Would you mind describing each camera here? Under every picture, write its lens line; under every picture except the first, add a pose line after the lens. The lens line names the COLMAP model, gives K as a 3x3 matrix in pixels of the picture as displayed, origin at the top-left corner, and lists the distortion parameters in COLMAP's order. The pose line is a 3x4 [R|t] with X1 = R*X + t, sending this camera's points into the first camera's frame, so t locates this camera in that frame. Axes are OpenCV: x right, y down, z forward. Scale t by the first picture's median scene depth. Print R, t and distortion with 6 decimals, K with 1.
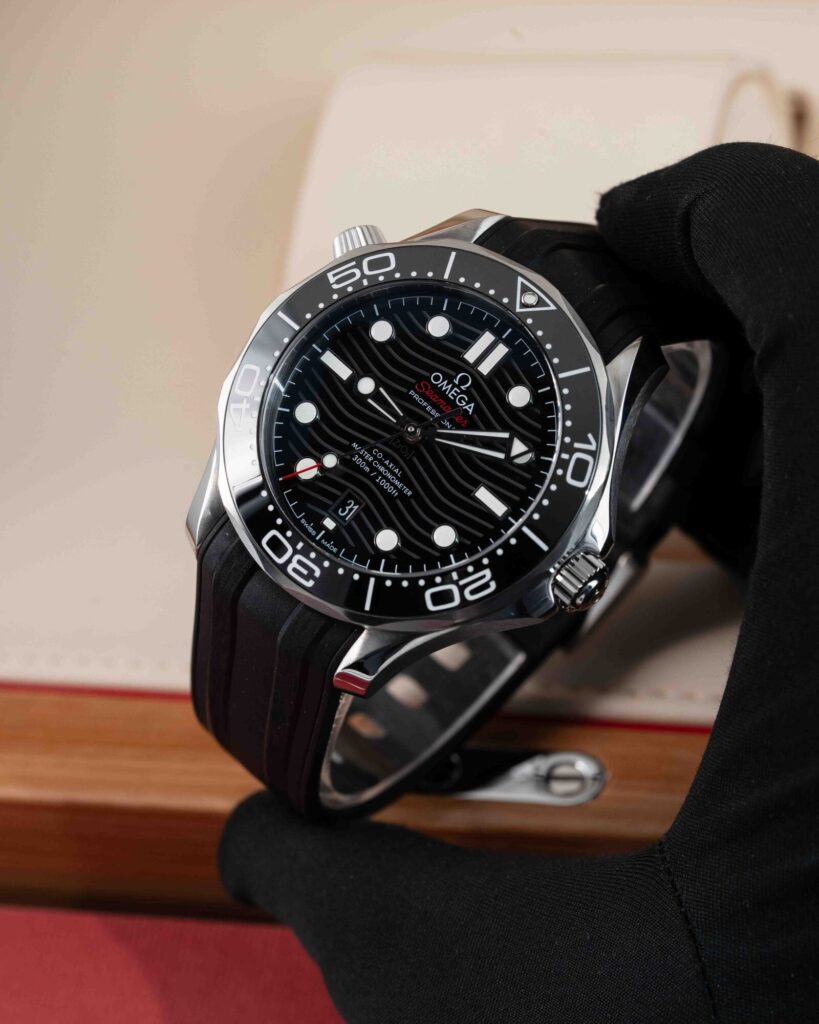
lens RADIAL K [[4854.1, 0, 409.5], [0, 4854.1, 512.0], [0, 0, 1]] dist [-0.645594, -2.371891]
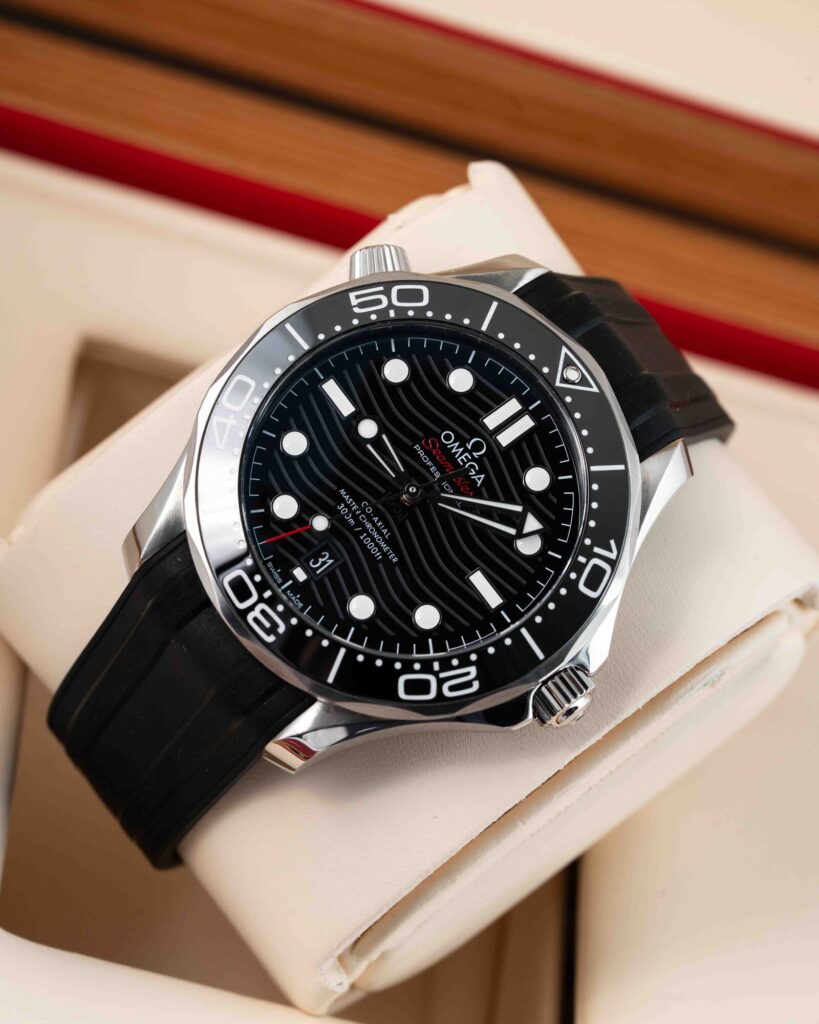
lens RADIAL K [[4854.1, 0, 409.5], [0, 4854.1, 512.0], [0, 0, 1]] dist [-0.645594, -2.371891]
pose [[0.959542, 0.207320, 0.190522, -0.168008], [-0.215552, 0.976214, 0.023319, -0.033571], [-0.181155, -0.063442, 0.981406, 0.129828]]
